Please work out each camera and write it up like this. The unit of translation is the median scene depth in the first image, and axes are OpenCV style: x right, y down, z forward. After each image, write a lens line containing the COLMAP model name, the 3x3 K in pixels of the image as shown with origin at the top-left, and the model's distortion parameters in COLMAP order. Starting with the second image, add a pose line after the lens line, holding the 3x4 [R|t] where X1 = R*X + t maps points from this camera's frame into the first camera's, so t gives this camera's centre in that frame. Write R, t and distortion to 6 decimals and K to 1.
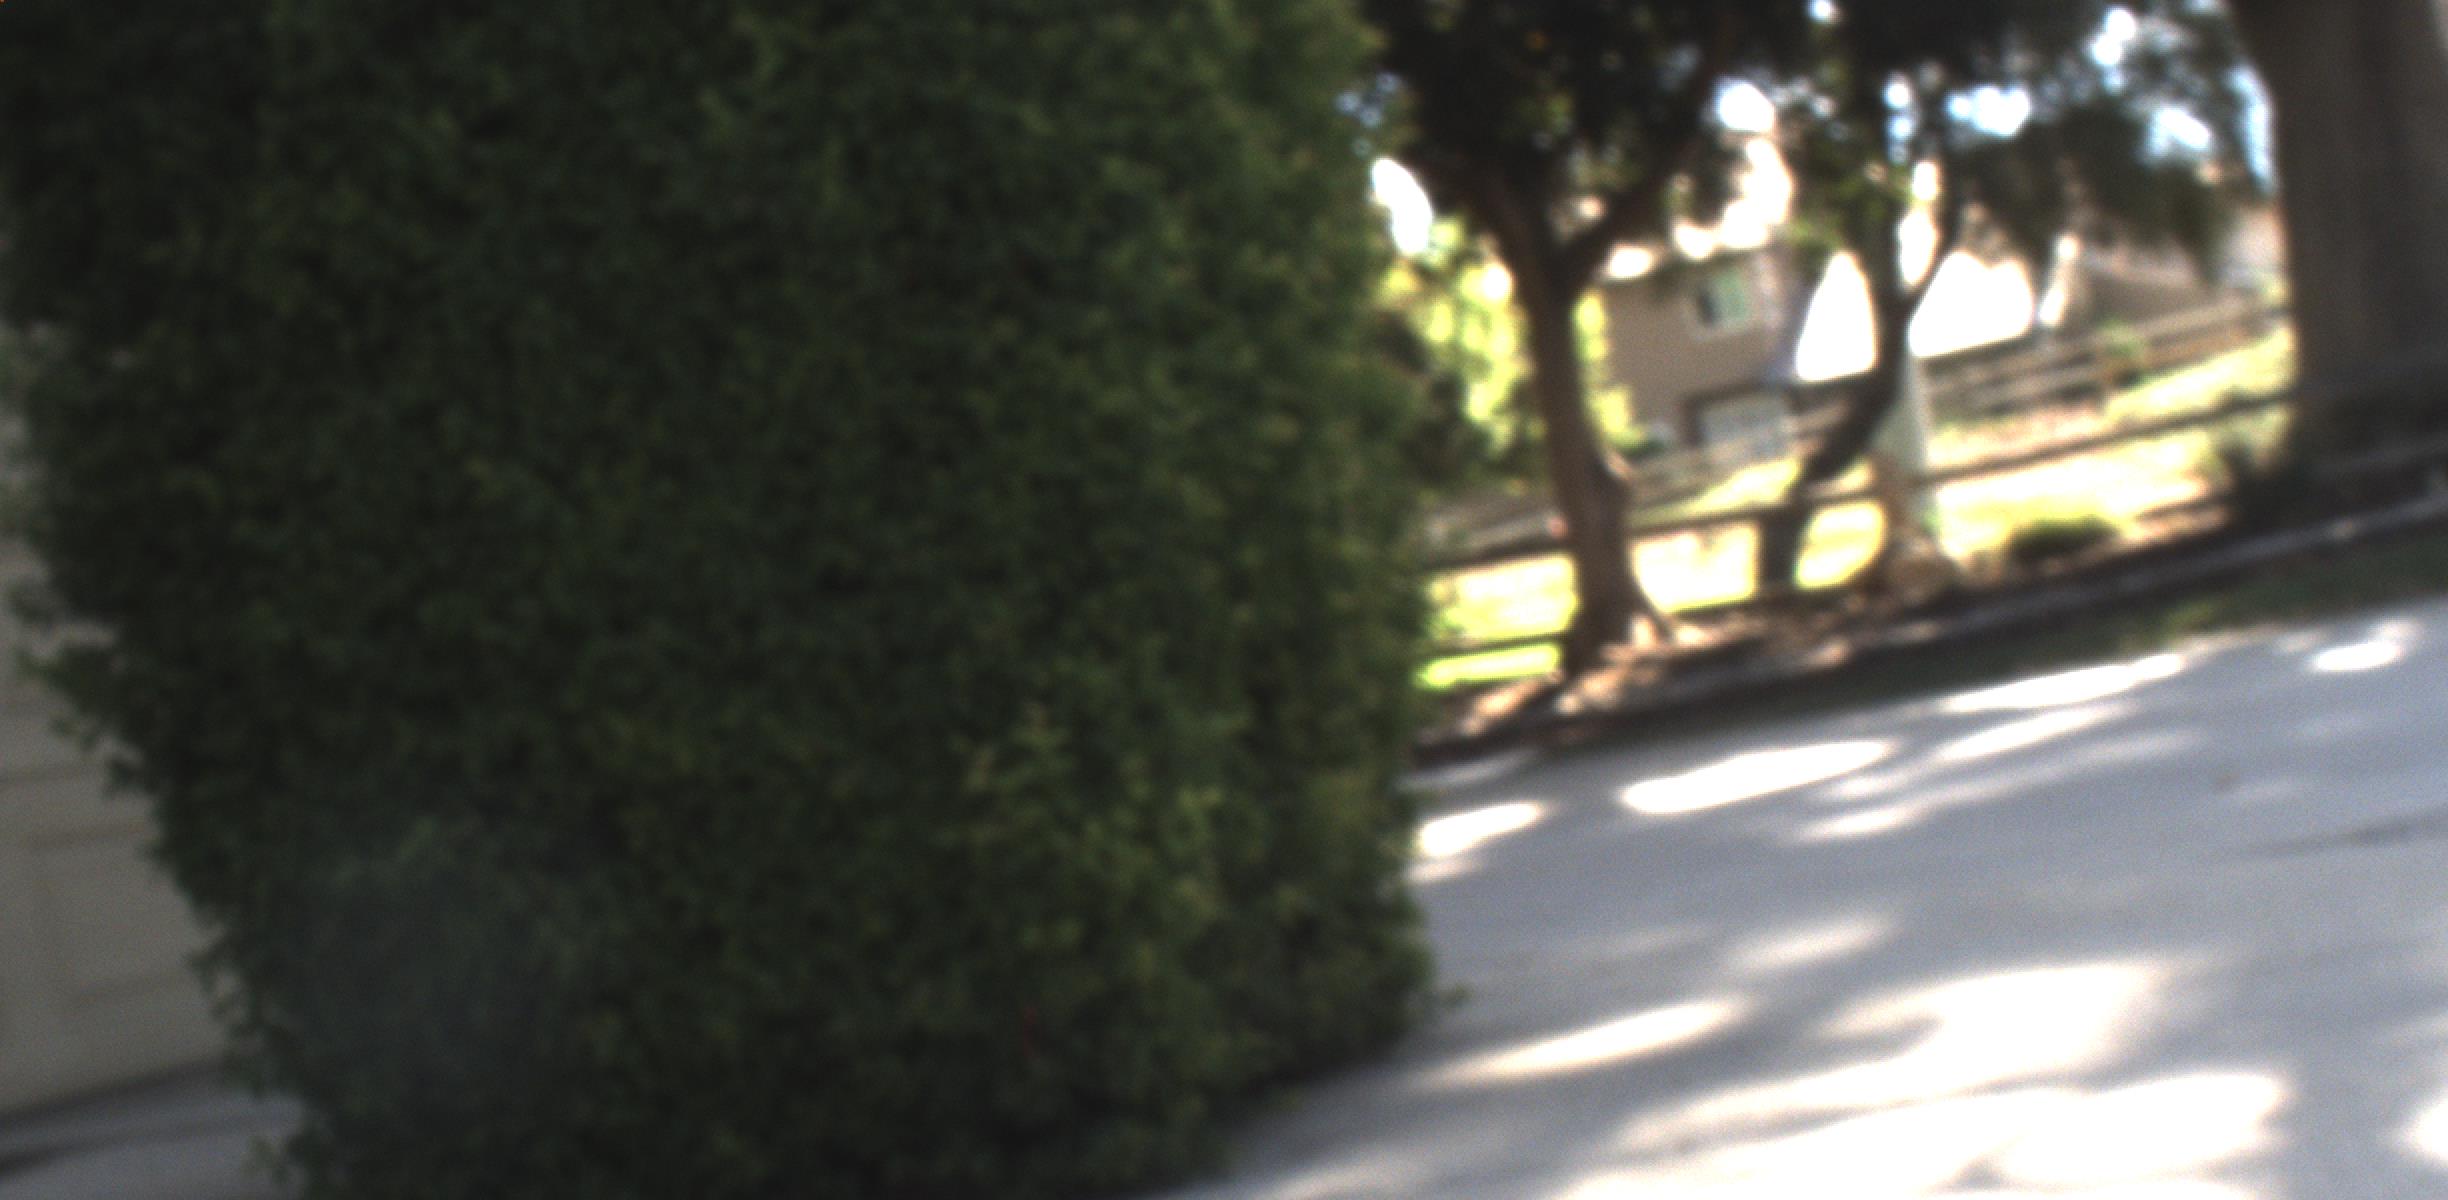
lens RADIAL K [[5719.5, 0, 1229.2], [0, 5719.5, 968.0], [0, 0, 1]] dist [-0.122240, 1.338464]
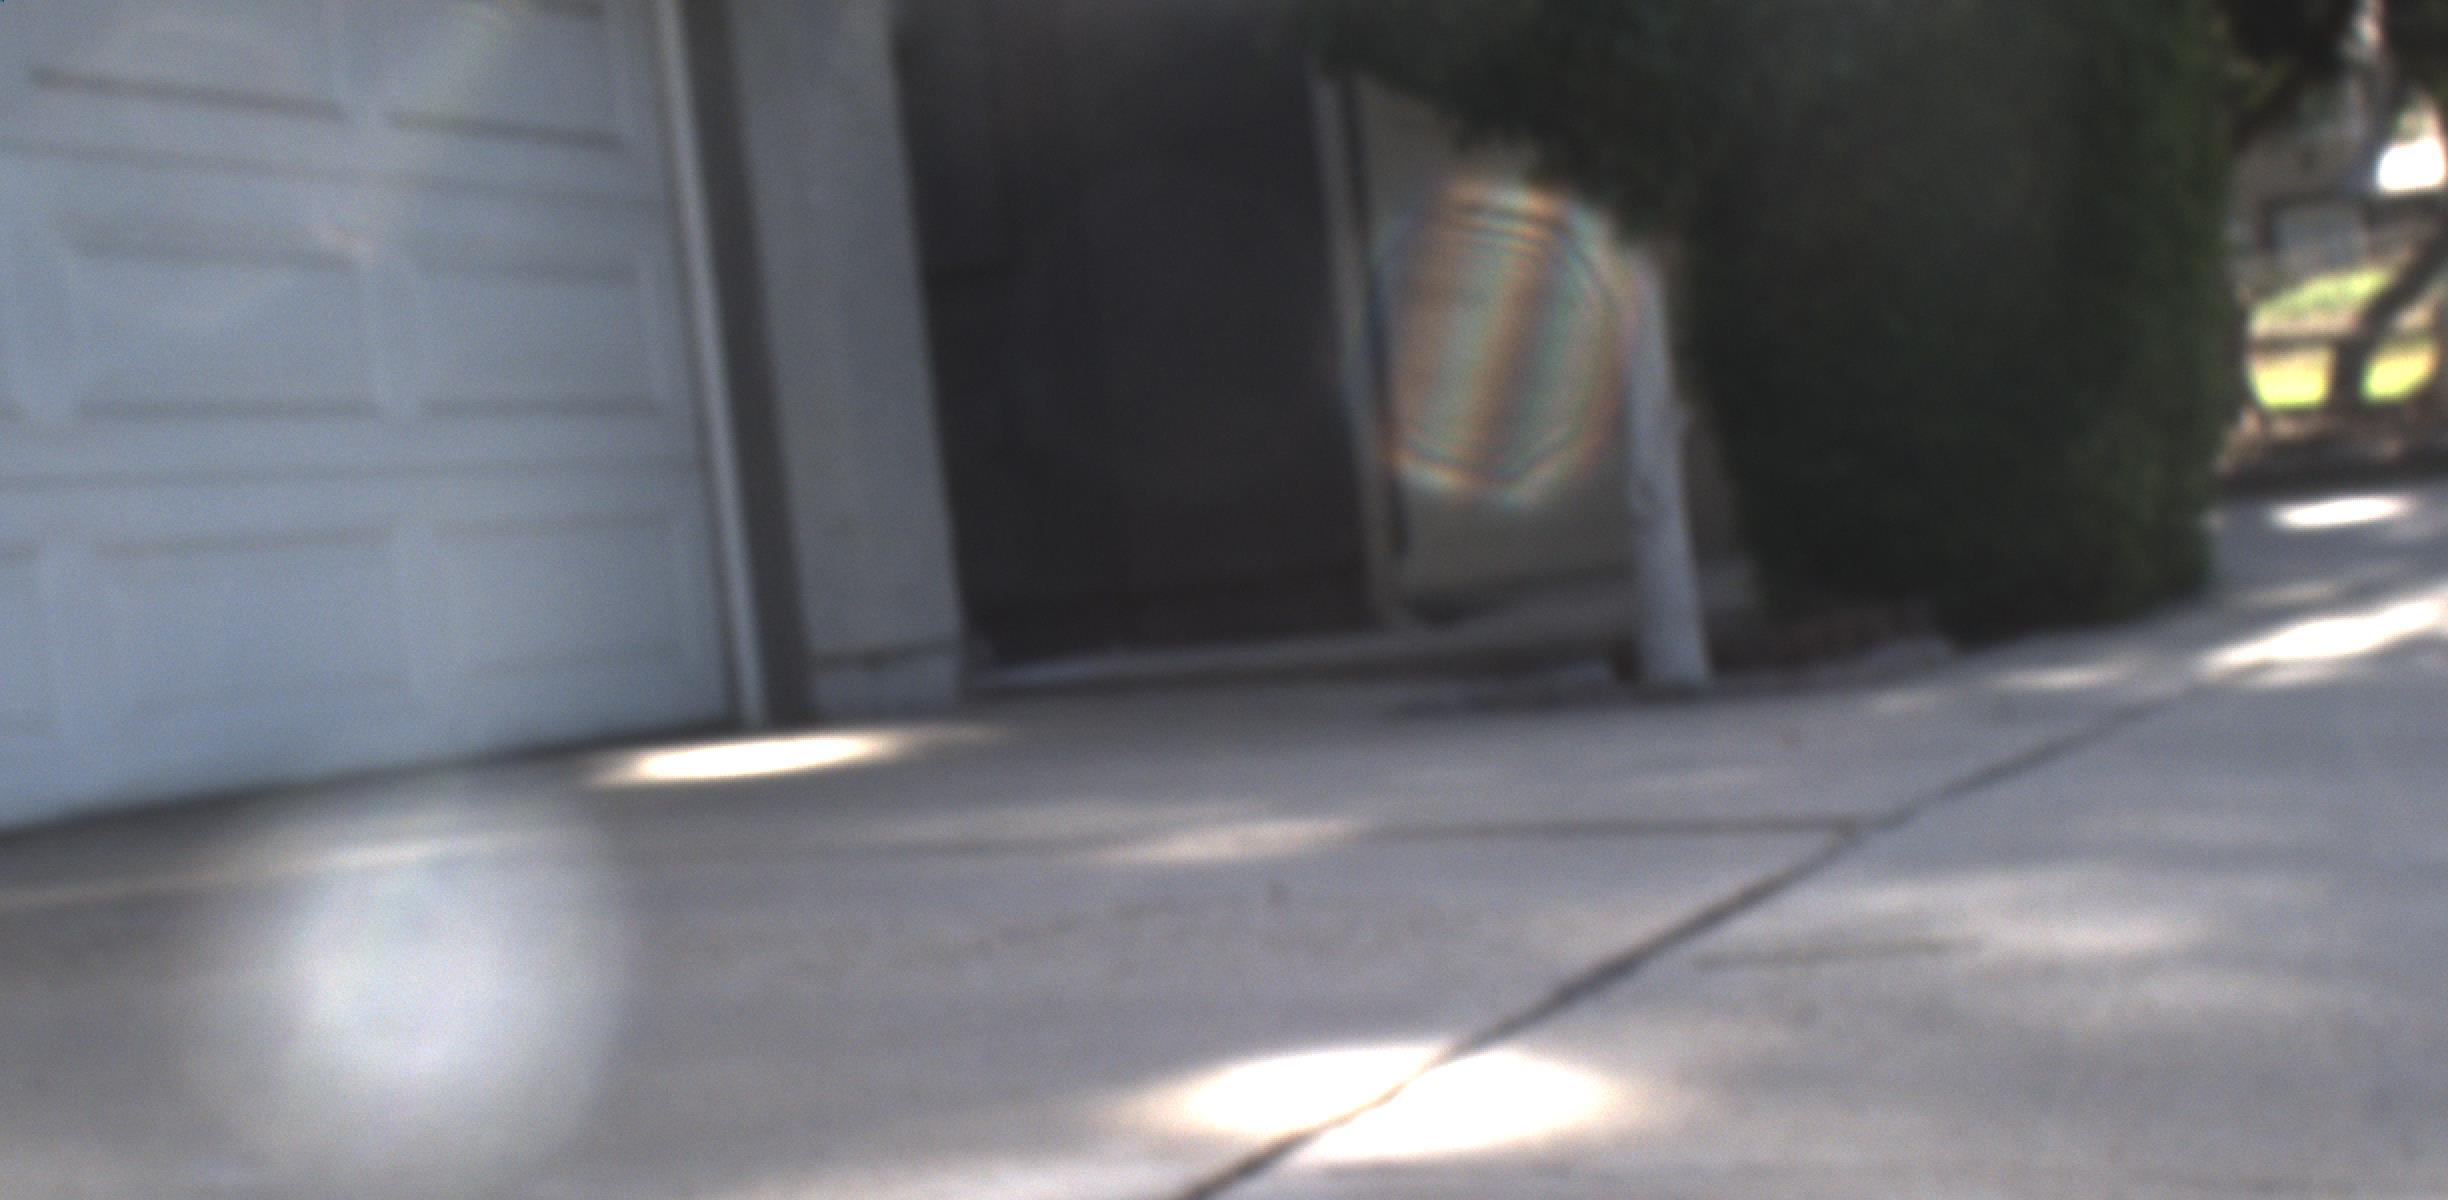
lens RADIAL K [[5719.5, 0, 1229.2], [0, 5719.5, 968.0], [0, 0, 1]] dist [-0.122240, 1.338464]
pose [[0.991508, 0.100440, -0.082606, -0.096968], [-0.096338, 0.993977, 0.052247, 0.051704], [0.087356, -0.043845, 0.995212, -0.845958]]
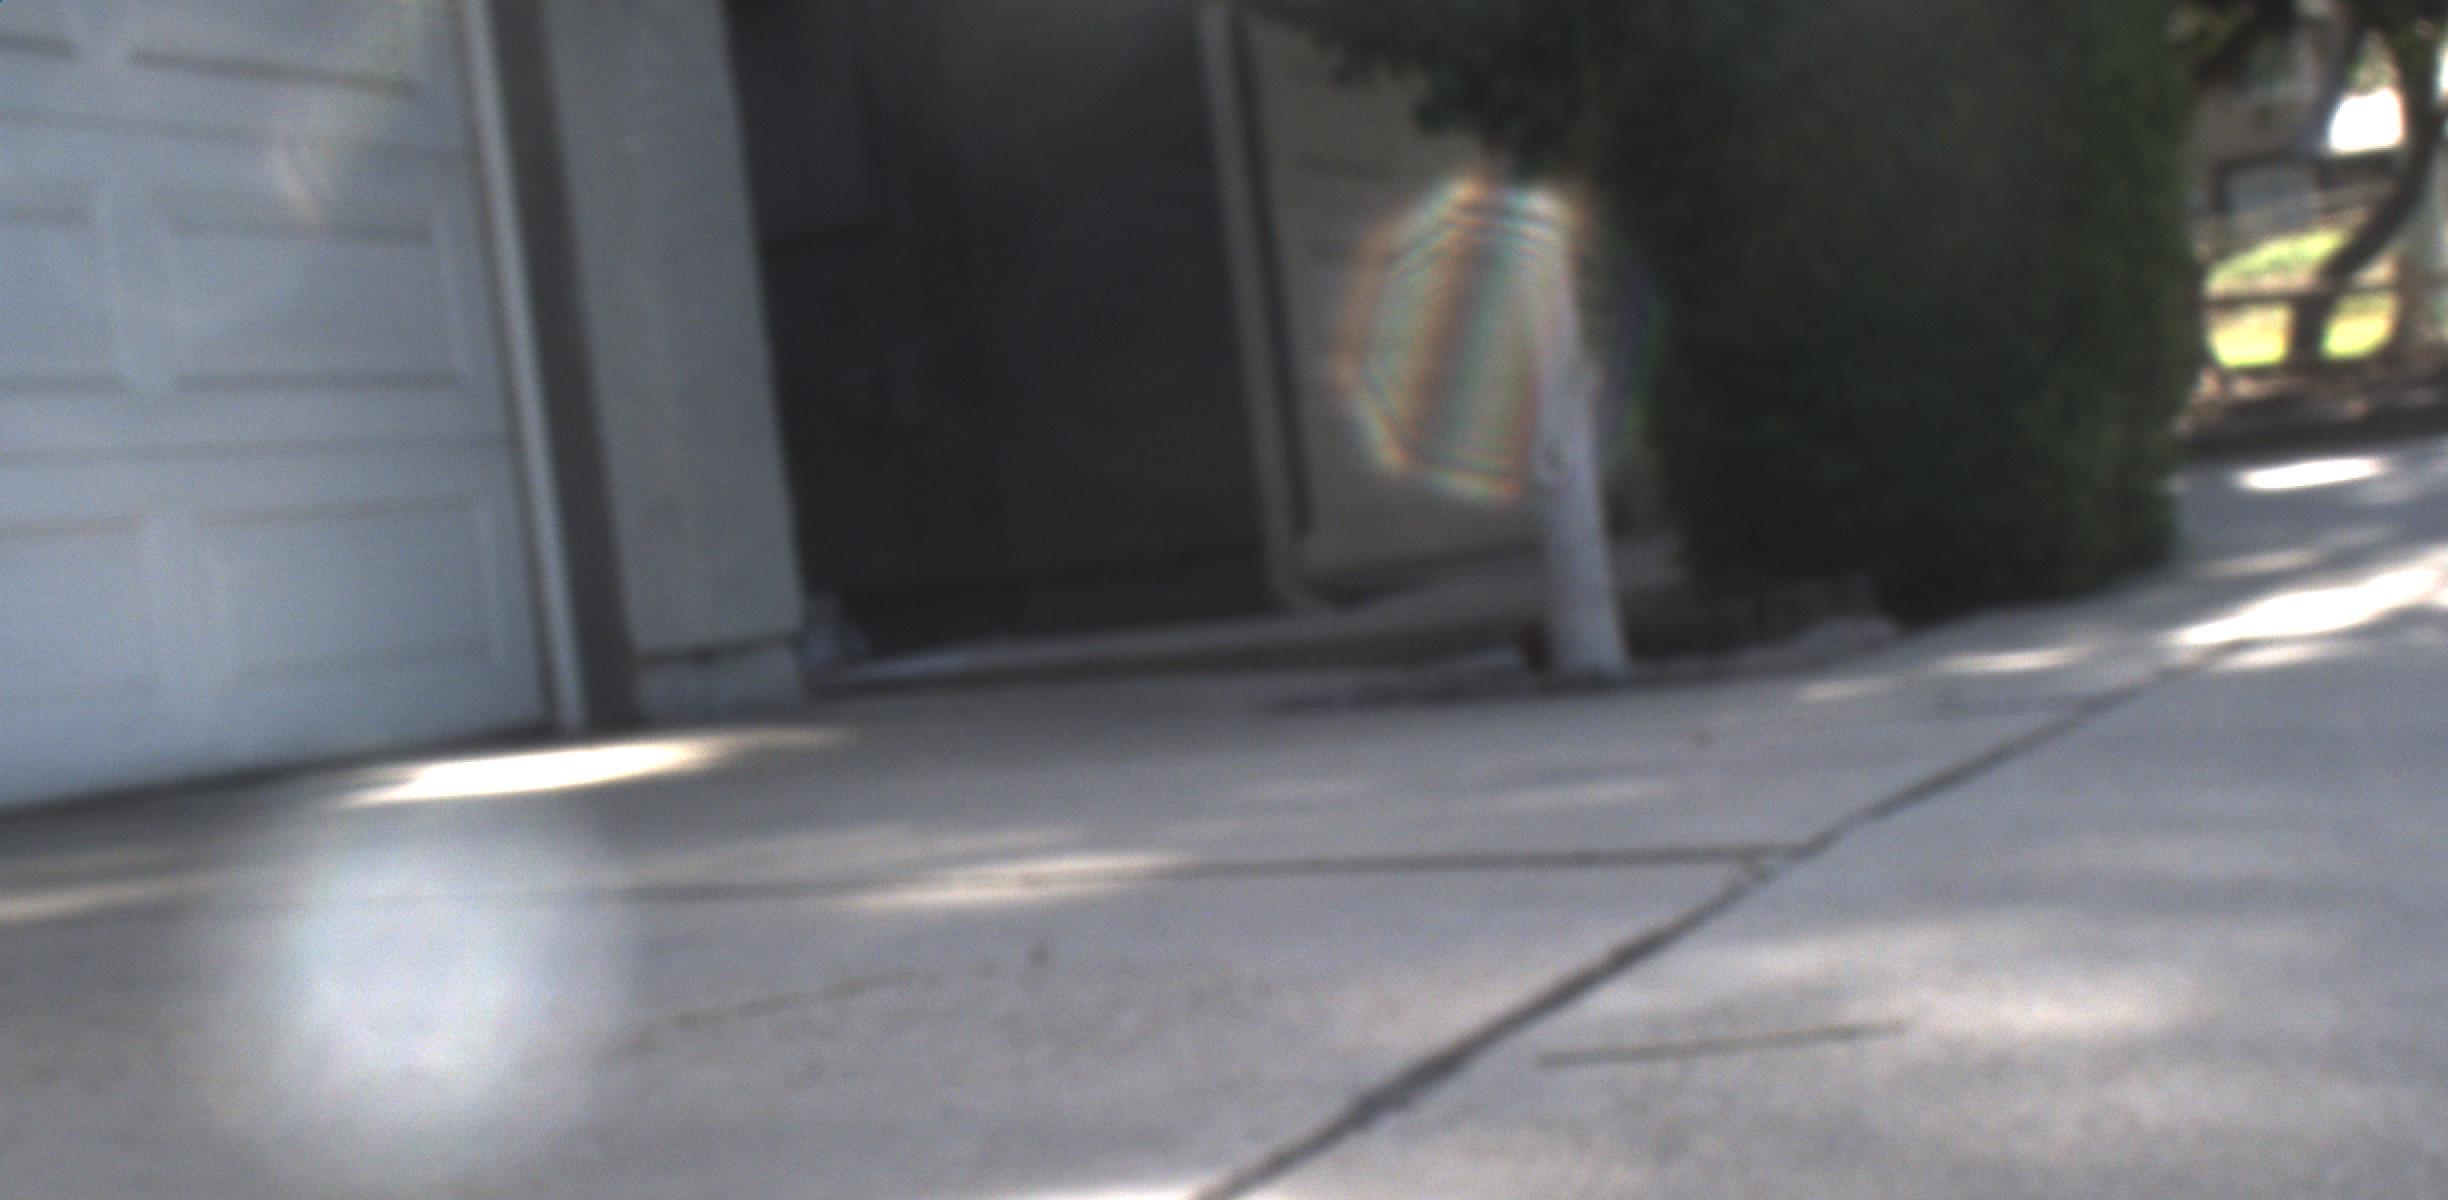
lens RADIAL K [[5719.5, 0, 1229.2], [0, 5719.5, 968.0], [0, 0, 1]] dist [-0.122240, 1.338464]
pose [[0.993283, 0.087634, -0.075553, -0.090070], [-0.083571, 0.994963, 0.055360, 0.047768], [0.080024, -0.048674, 0.995604, -0.731459]]
